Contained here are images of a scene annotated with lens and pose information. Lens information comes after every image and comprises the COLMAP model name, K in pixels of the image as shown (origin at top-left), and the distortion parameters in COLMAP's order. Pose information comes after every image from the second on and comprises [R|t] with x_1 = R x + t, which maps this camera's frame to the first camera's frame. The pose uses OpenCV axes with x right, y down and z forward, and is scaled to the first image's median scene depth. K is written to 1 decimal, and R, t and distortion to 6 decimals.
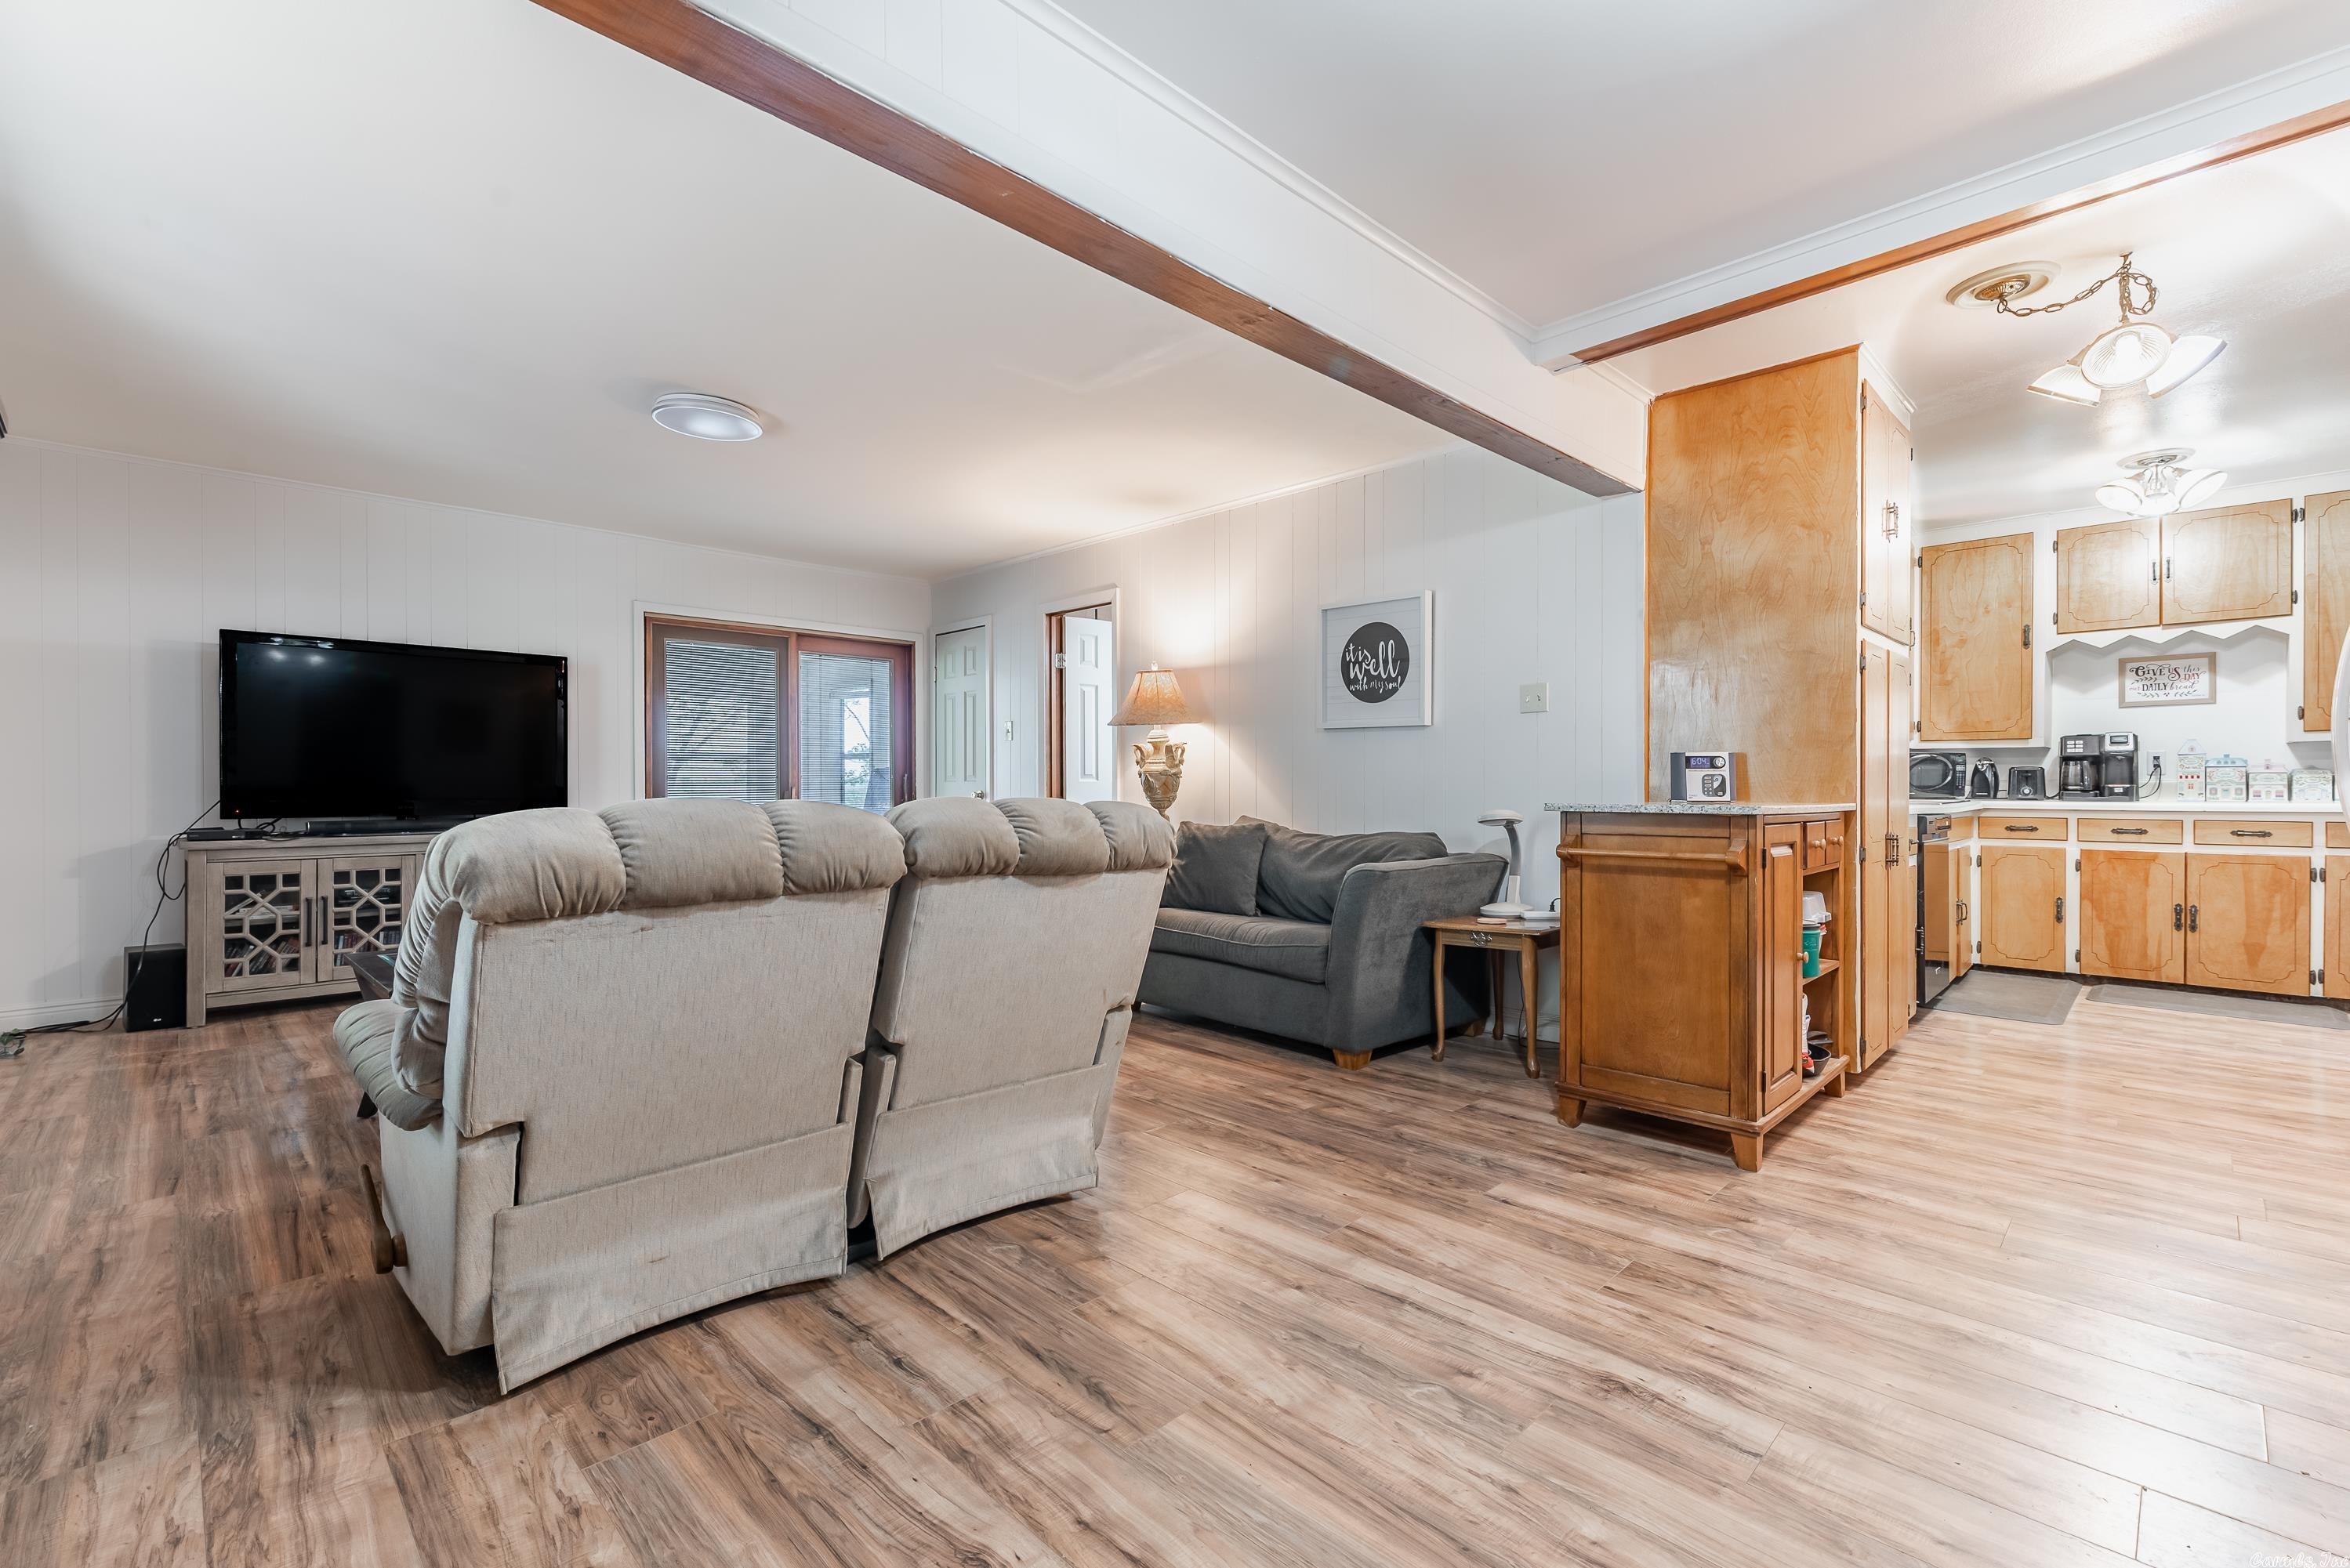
lens RADIAL K [[1022.7, 0, 1182.1], [0, 1022.7, 790.4], [0, 0, 1]] dist [-0.000155, -0.000125]
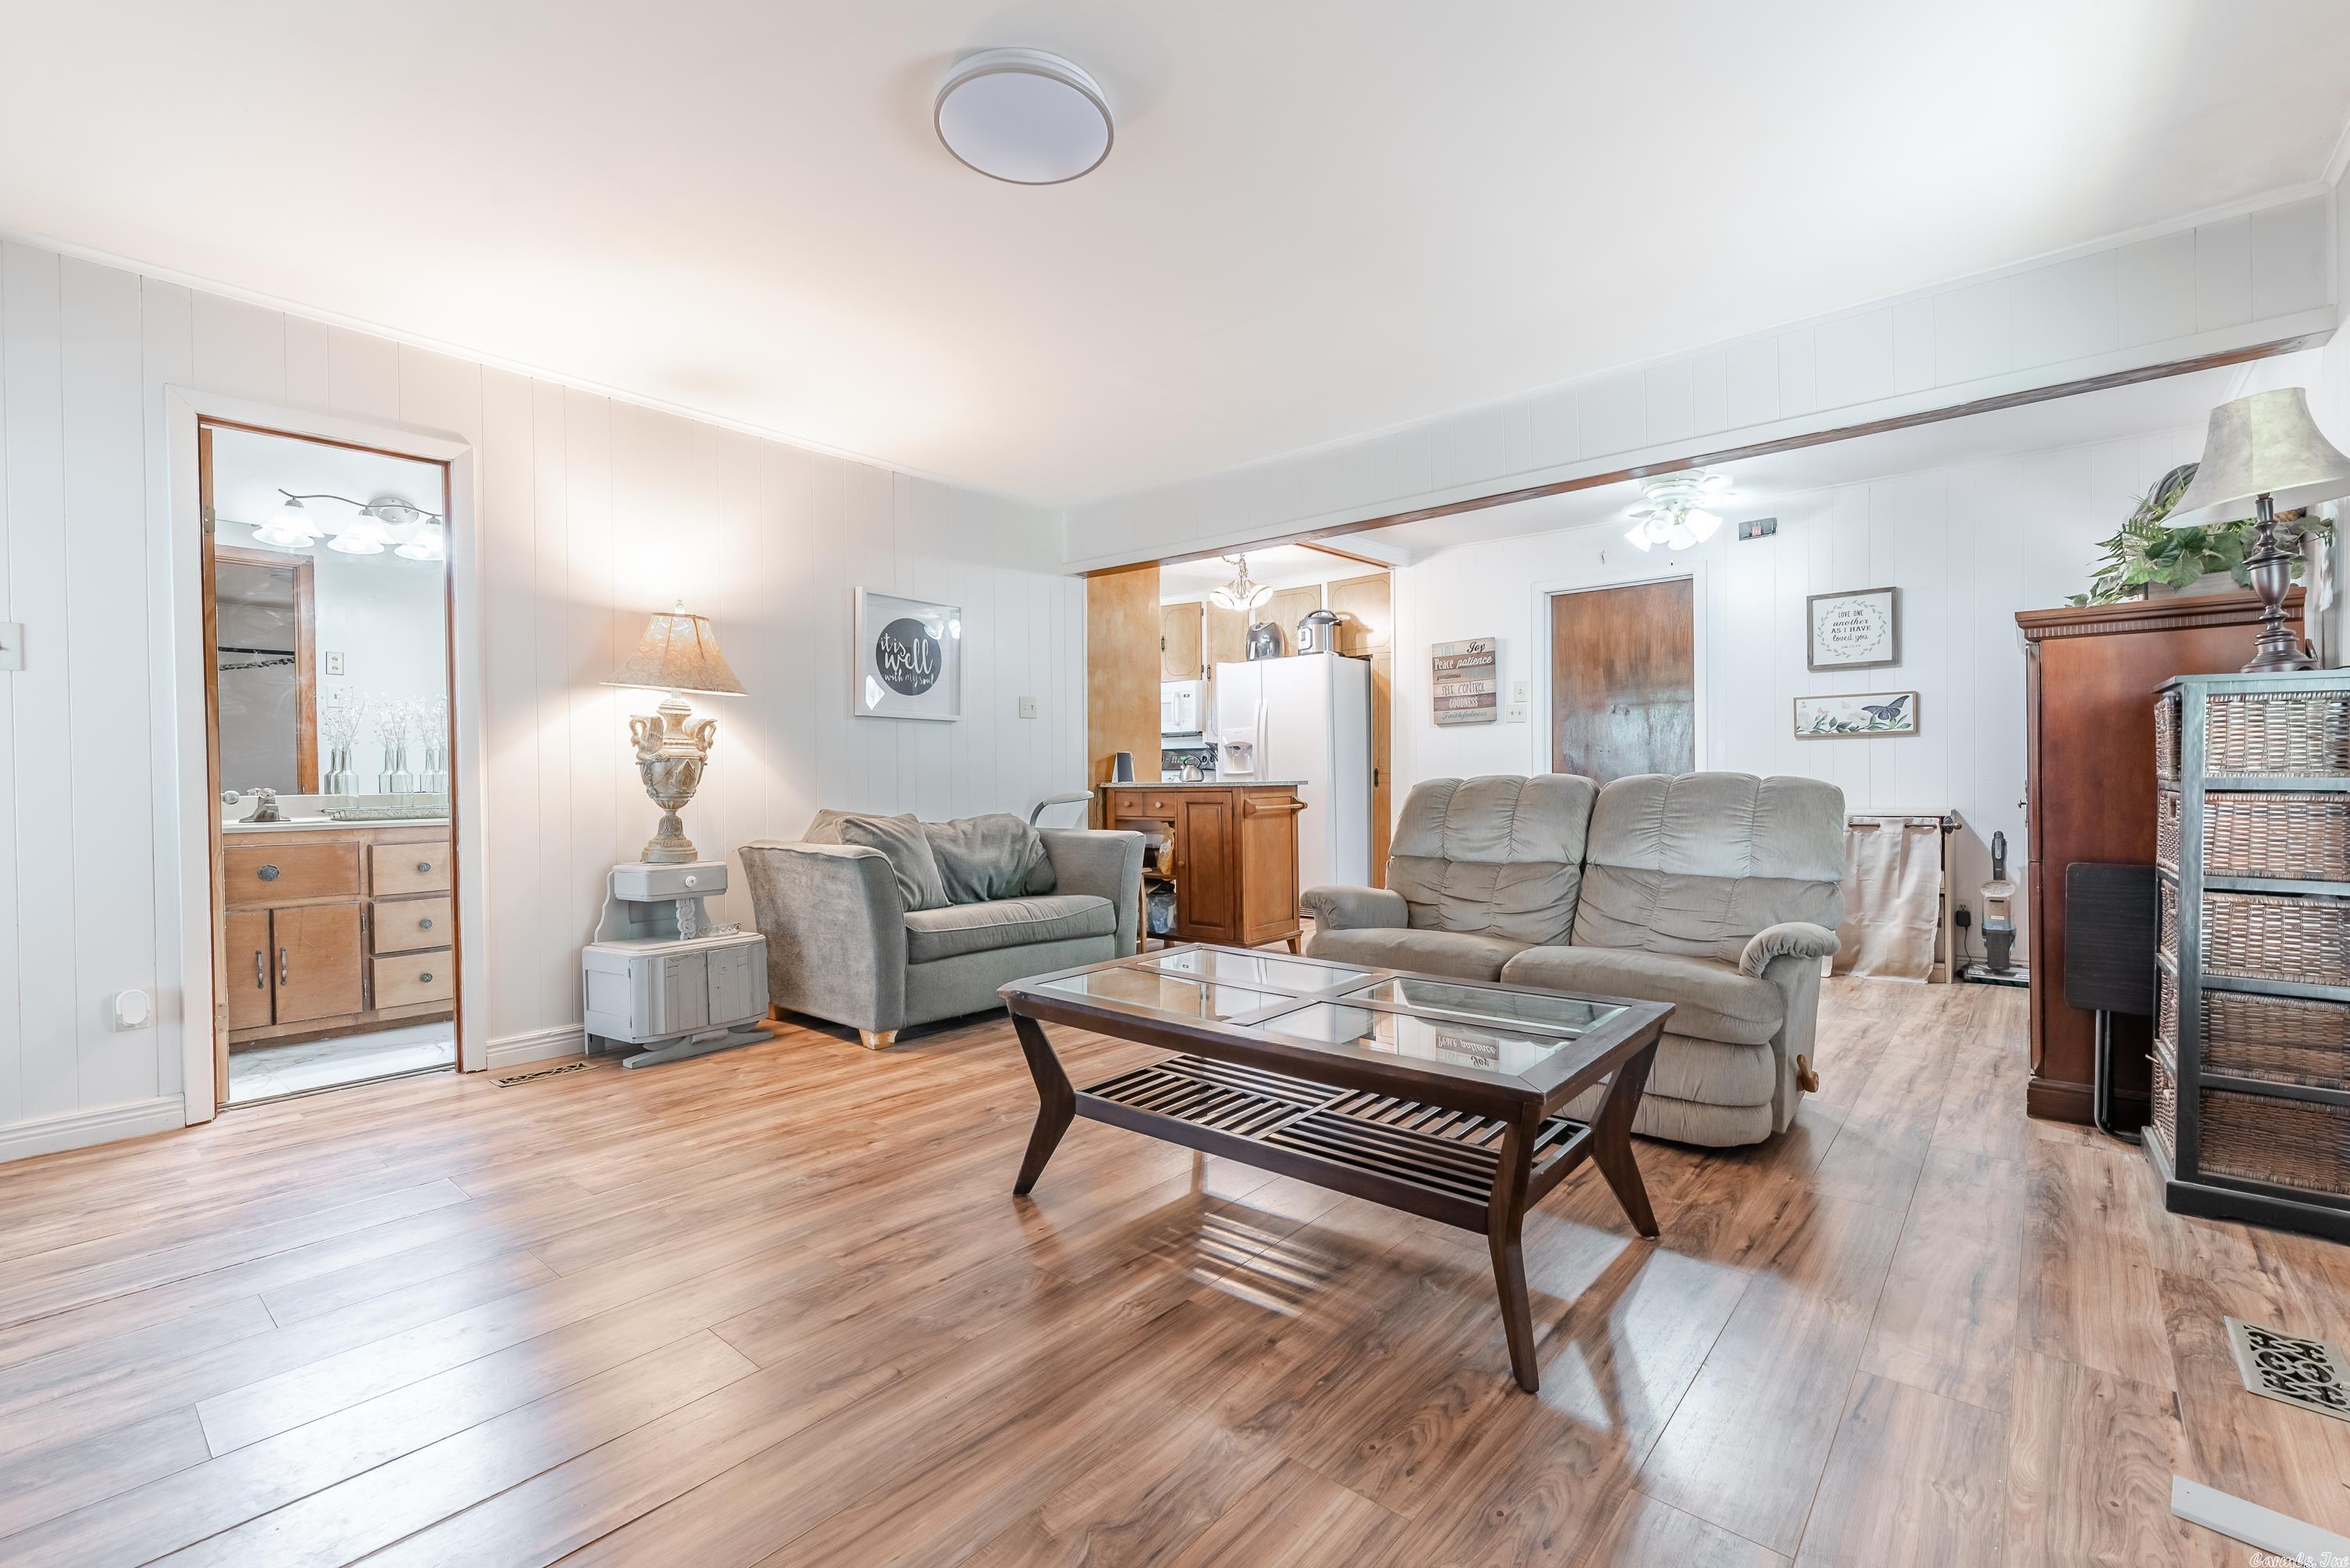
lens RADIAL K [[1022.7, 0, 1178.5], [0, 1022.7, 783.0], [0, 0, 1]] dist [-0.000155, -0.000125]
pose [[-0.080325, -0.006582, 0.996747, -0.885207], [0.017500, 0.999815, 0.008012, 0.000131], [-0.996615, 0.018087, -0.080195, 0.822599]]
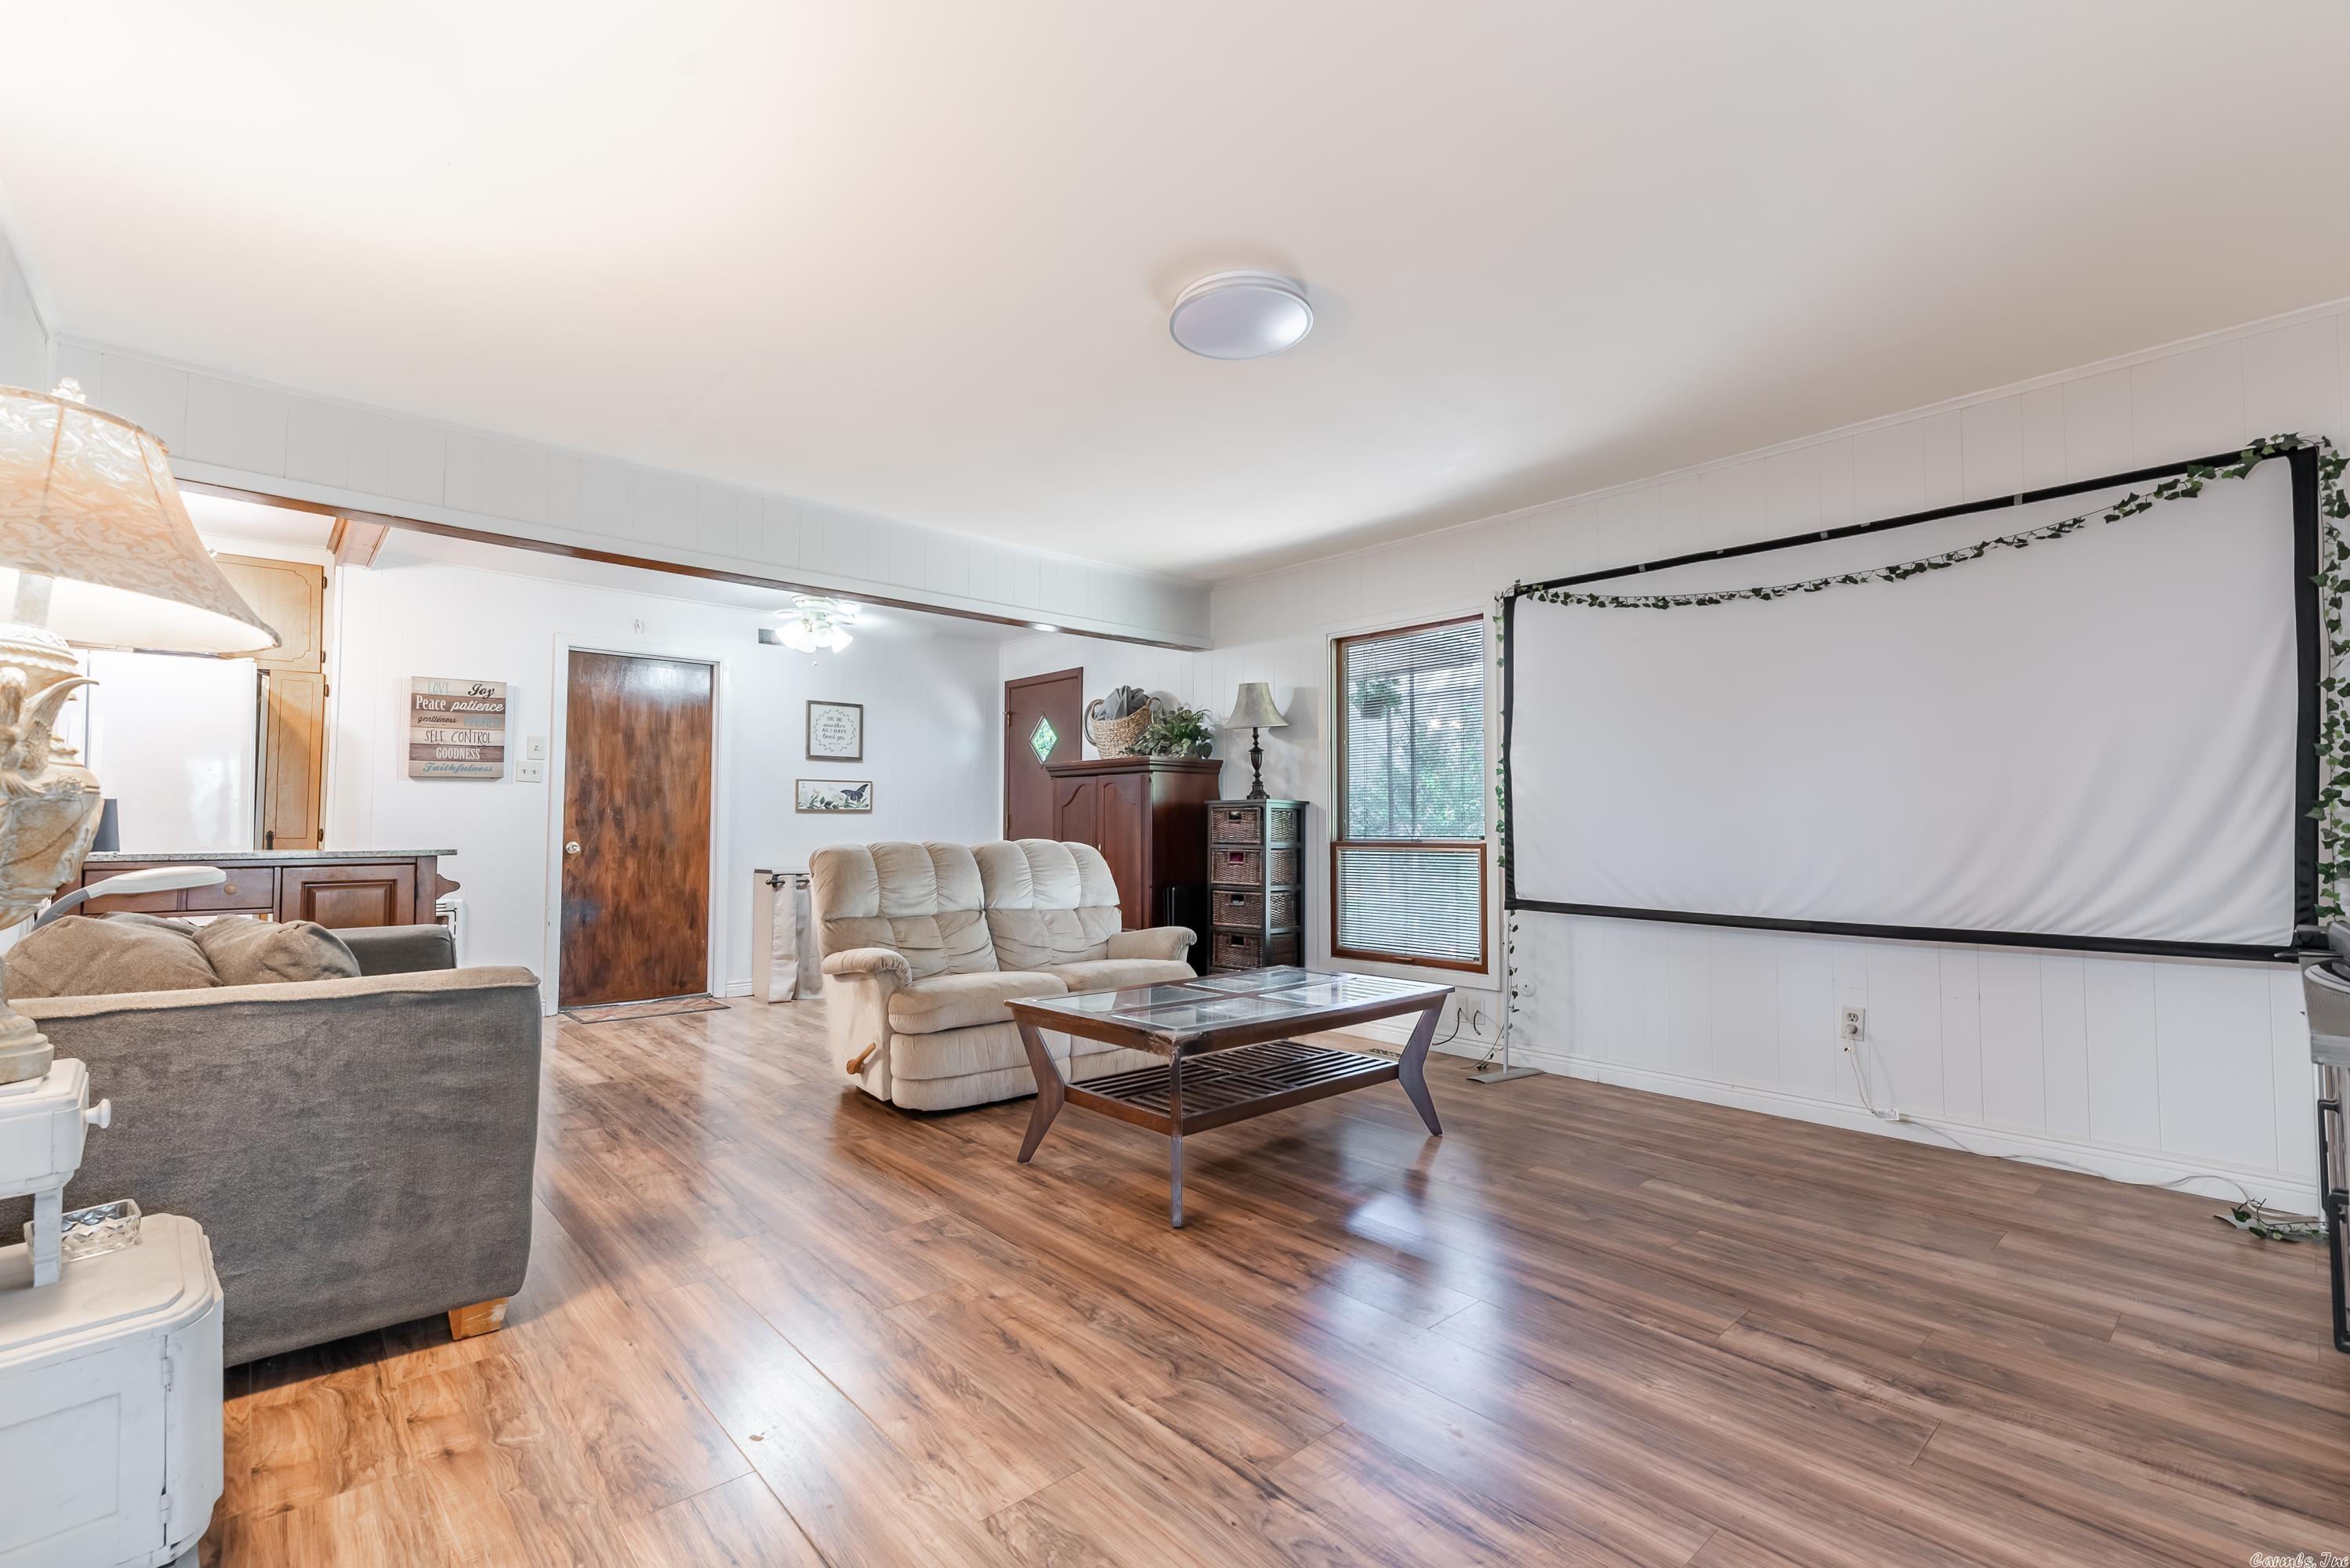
lens RADIAL K [[1022.7, 0, 1168.3], [0, 1022.7, 787.9], [0, 0, 1]] dist [-0.000155, -0.000125]
pose [[-0.998546, 0.001778, 0.053881, -0.244929], [-0.000119, 0.999381, -0.035186, -0.015459], [-0.053911, -0.035141, -0.997927, 1.621555]]
